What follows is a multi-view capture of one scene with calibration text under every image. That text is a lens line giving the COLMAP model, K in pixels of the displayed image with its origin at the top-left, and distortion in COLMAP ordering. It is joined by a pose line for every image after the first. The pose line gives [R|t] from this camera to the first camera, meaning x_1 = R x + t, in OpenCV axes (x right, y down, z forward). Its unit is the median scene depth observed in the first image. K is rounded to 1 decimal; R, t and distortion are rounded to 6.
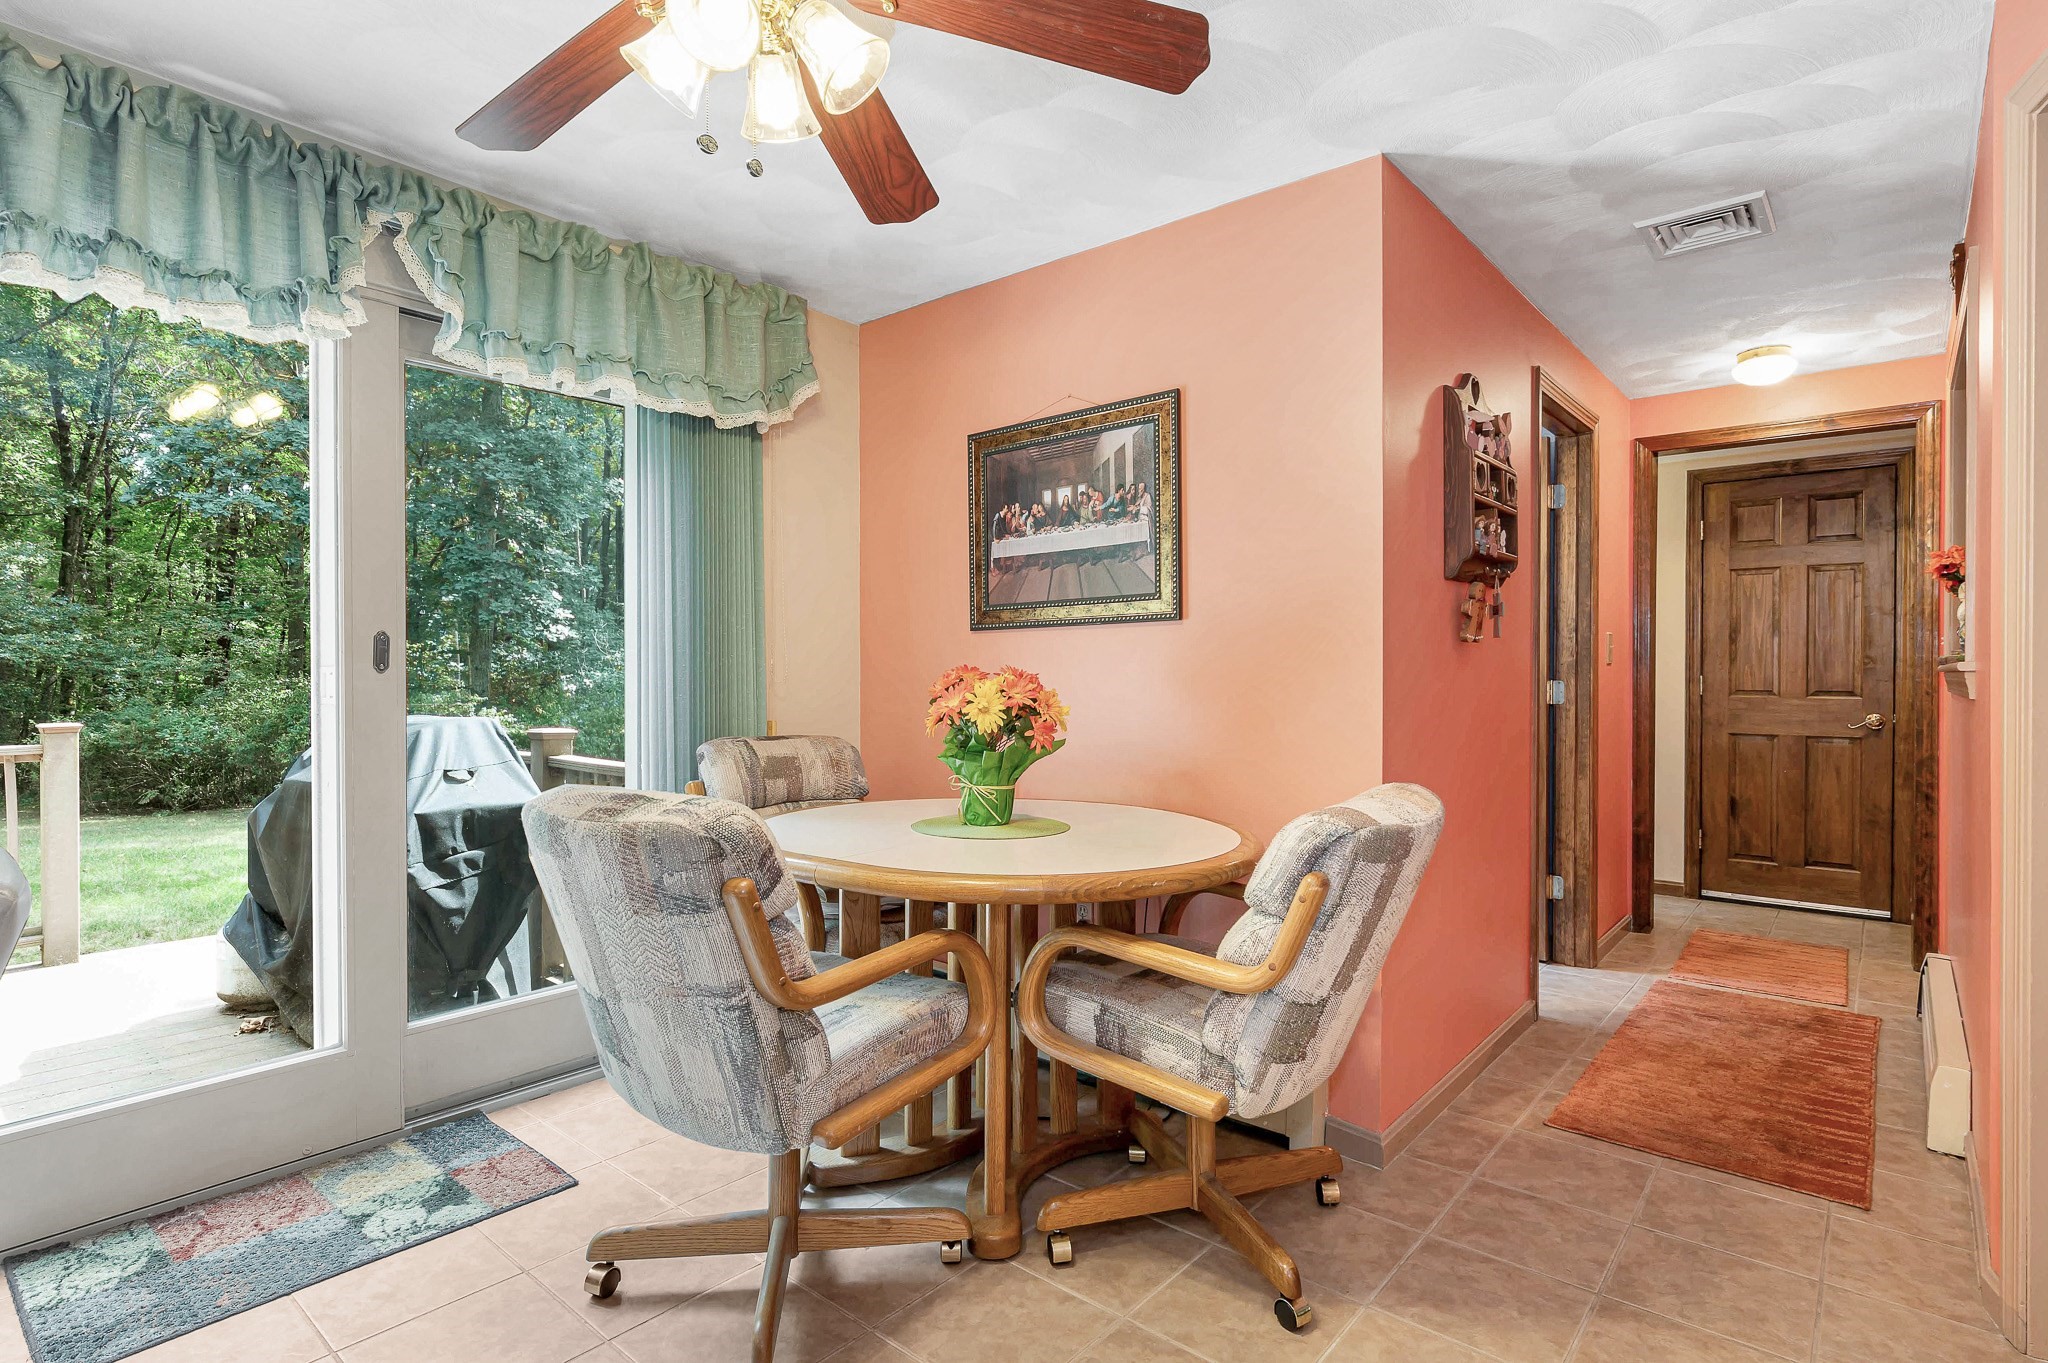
lens RADIAL K [[1033.9, 0, 1024.0], [0, 1033.9, 681.5], [0, 0, 1]] dist [0.000185, -0.000293]
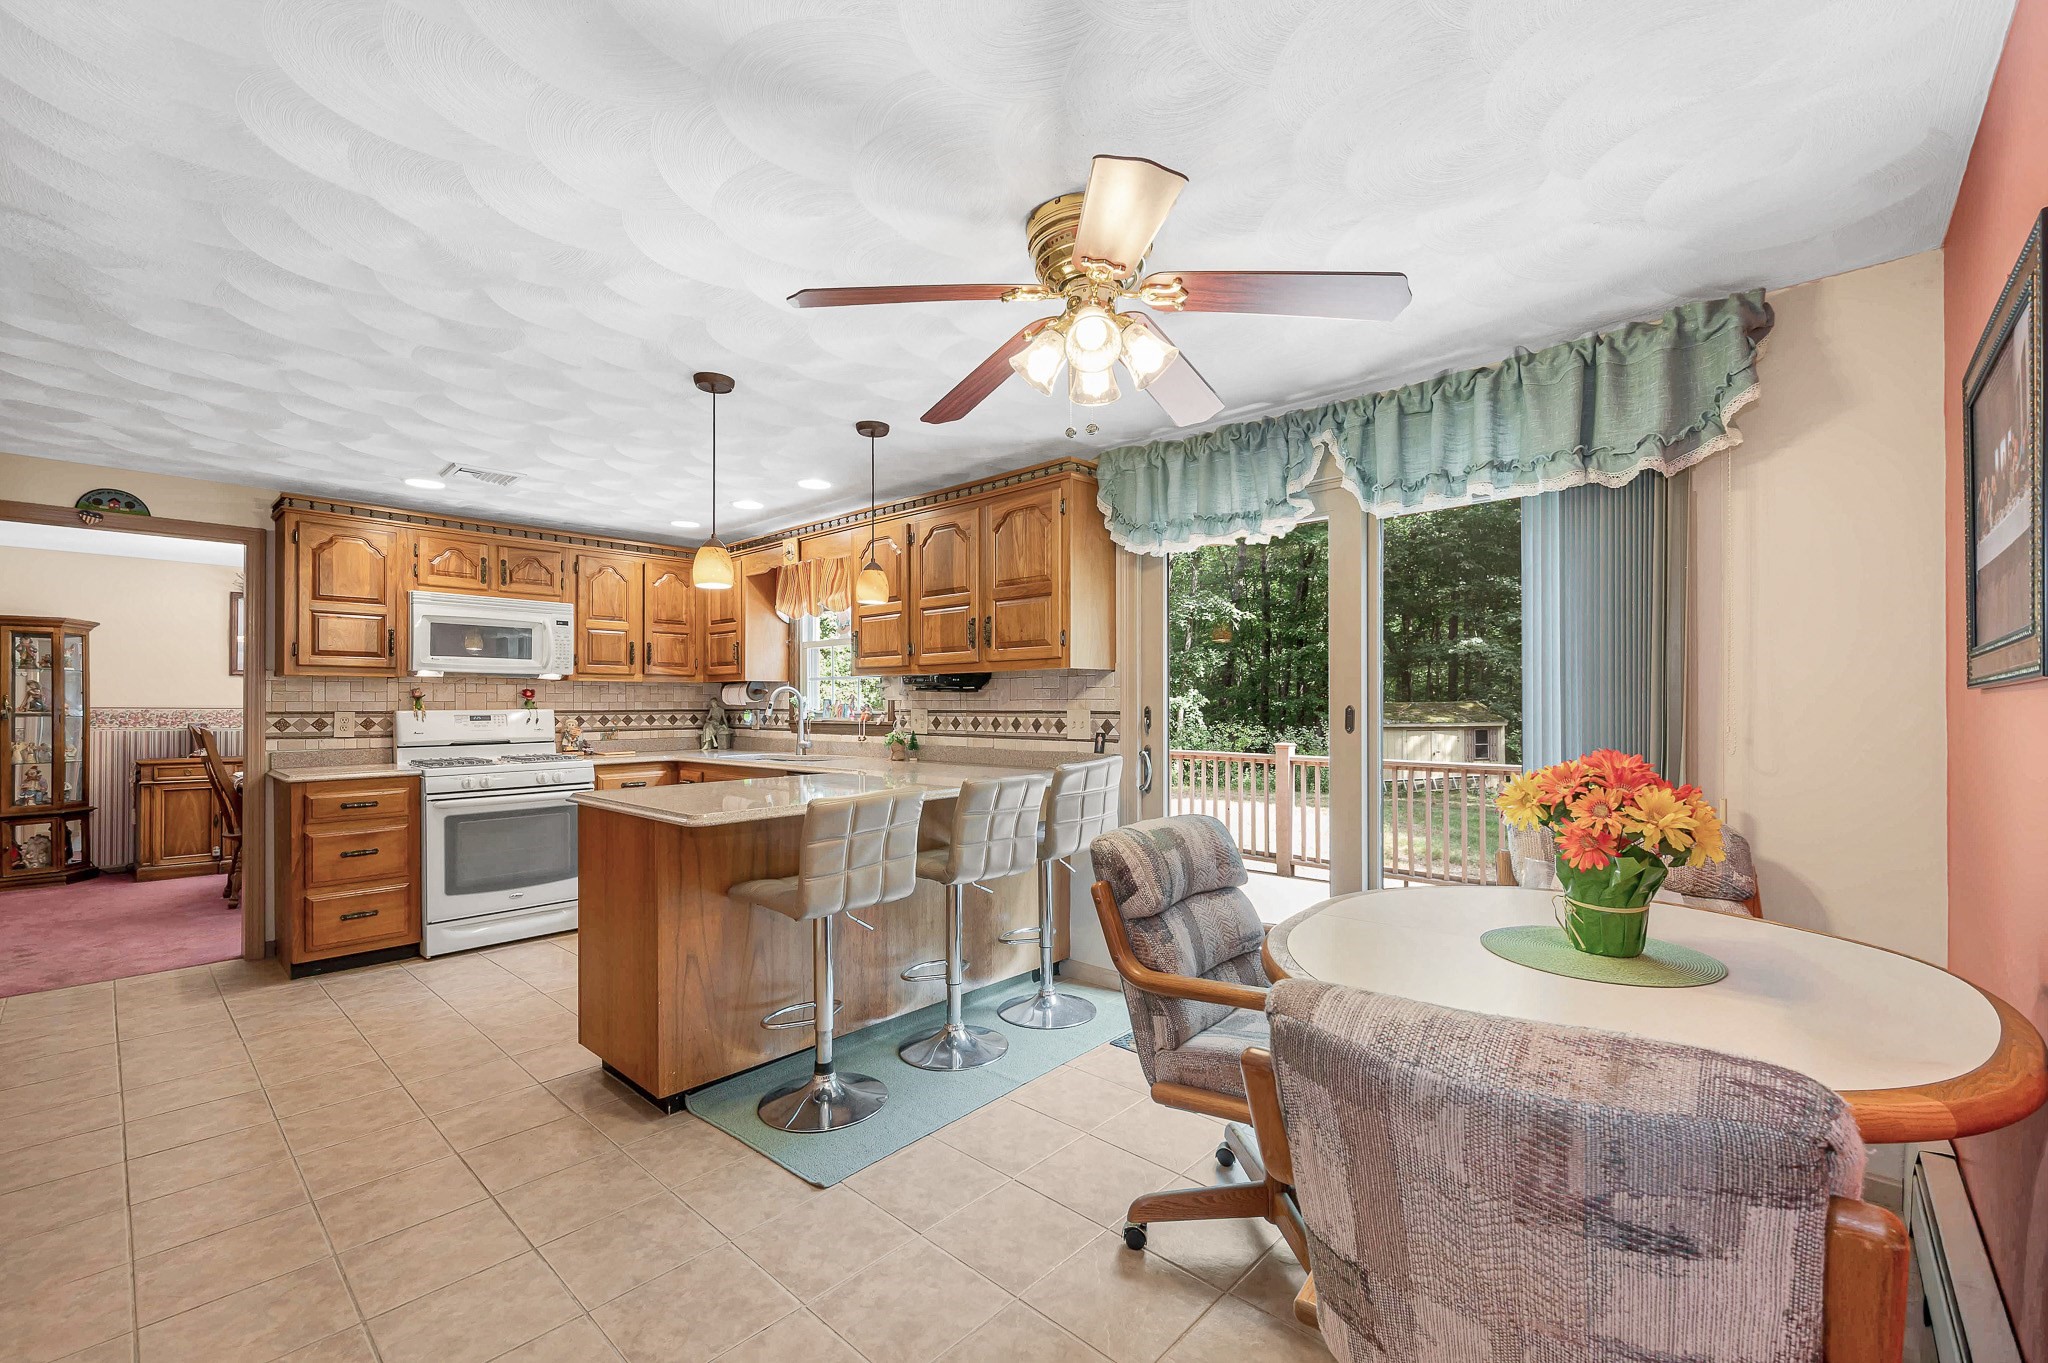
lens RADIAL K [[848.4, 0, 1015.1], [0, 848.4, 700.5], [0, 0, 1]] dist [-0.002922, -0.000354]
pose [[-0.049552, -0.005531, -0.998756, 0.514498], [-0.007481, 0.999959, -0.005167, -0.037305], [0.998744, 0.007216, -0.049592, 0.475675]]
